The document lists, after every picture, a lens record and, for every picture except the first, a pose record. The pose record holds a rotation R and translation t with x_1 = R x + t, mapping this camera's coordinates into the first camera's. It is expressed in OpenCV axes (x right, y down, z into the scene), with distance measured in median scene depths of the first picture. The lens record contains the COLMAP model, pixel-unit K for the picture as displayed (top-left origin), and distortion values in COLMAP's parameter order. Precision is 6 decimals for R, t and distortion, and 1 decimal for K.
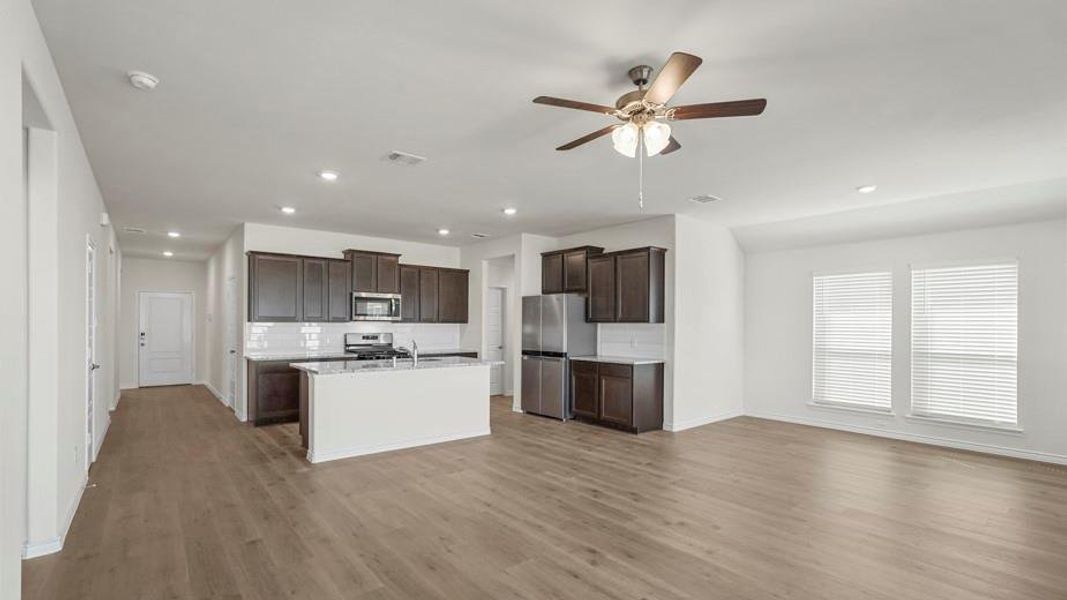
lens RADIAL K [[475.2, 0, 532.1], [0, 475.2, 324.3], [0, 0, 1]] dist [-0.011647, 0.007615]
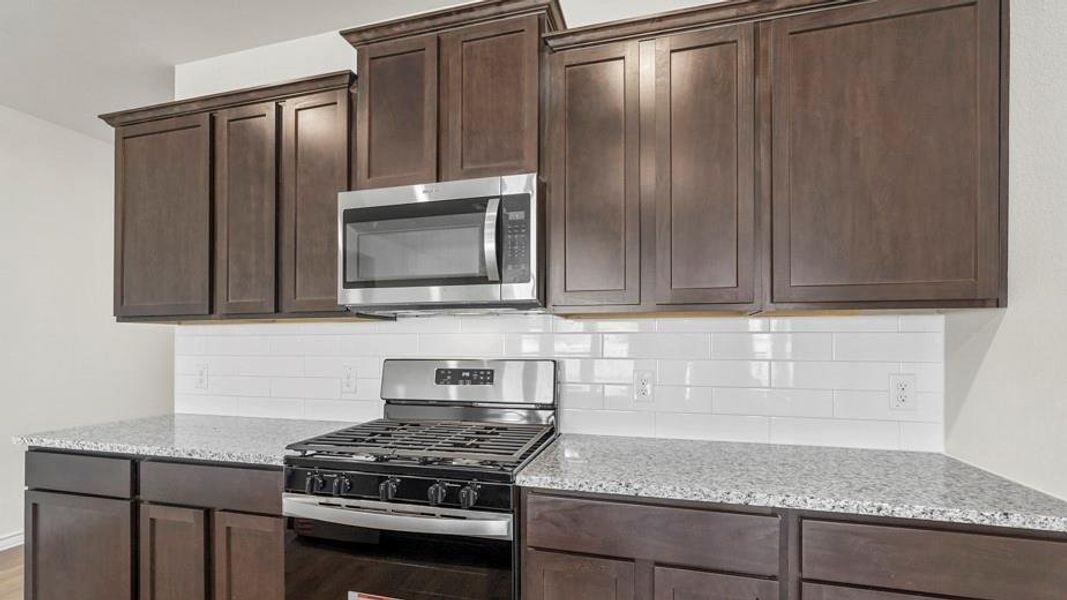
lens RADIAL K [[475.2, 0, 538.3], [0, 475.2, 338.4], [0, 0, 1]] dist [-0.011647, 0.007615]
pose [[0.576636, -0.007609, -0.816966, -0.125421], [0.004306, 0.999971, -0.006275, 0.010704], [0.816990, 0.000100, 0.576652, 1.014332]]
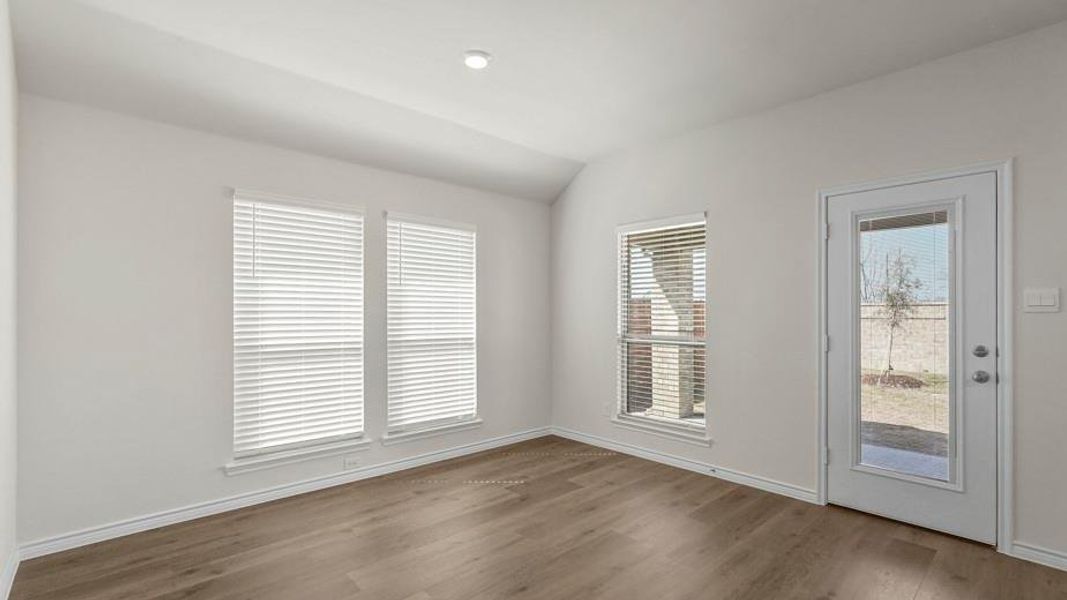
lens RADIAL K [[475.2, 0, 537.0], [0, 475.2, 311.7], [0, 0, 1]] dist [-0.011647, 0.007615]
pose [[-0.053066, -0.004464, 0.998581, 0.095228], [-0.005271, 0.999977, 0.004190, 0.010442], [-0.998577, -0.005041, -0.053088, 0.696170]]
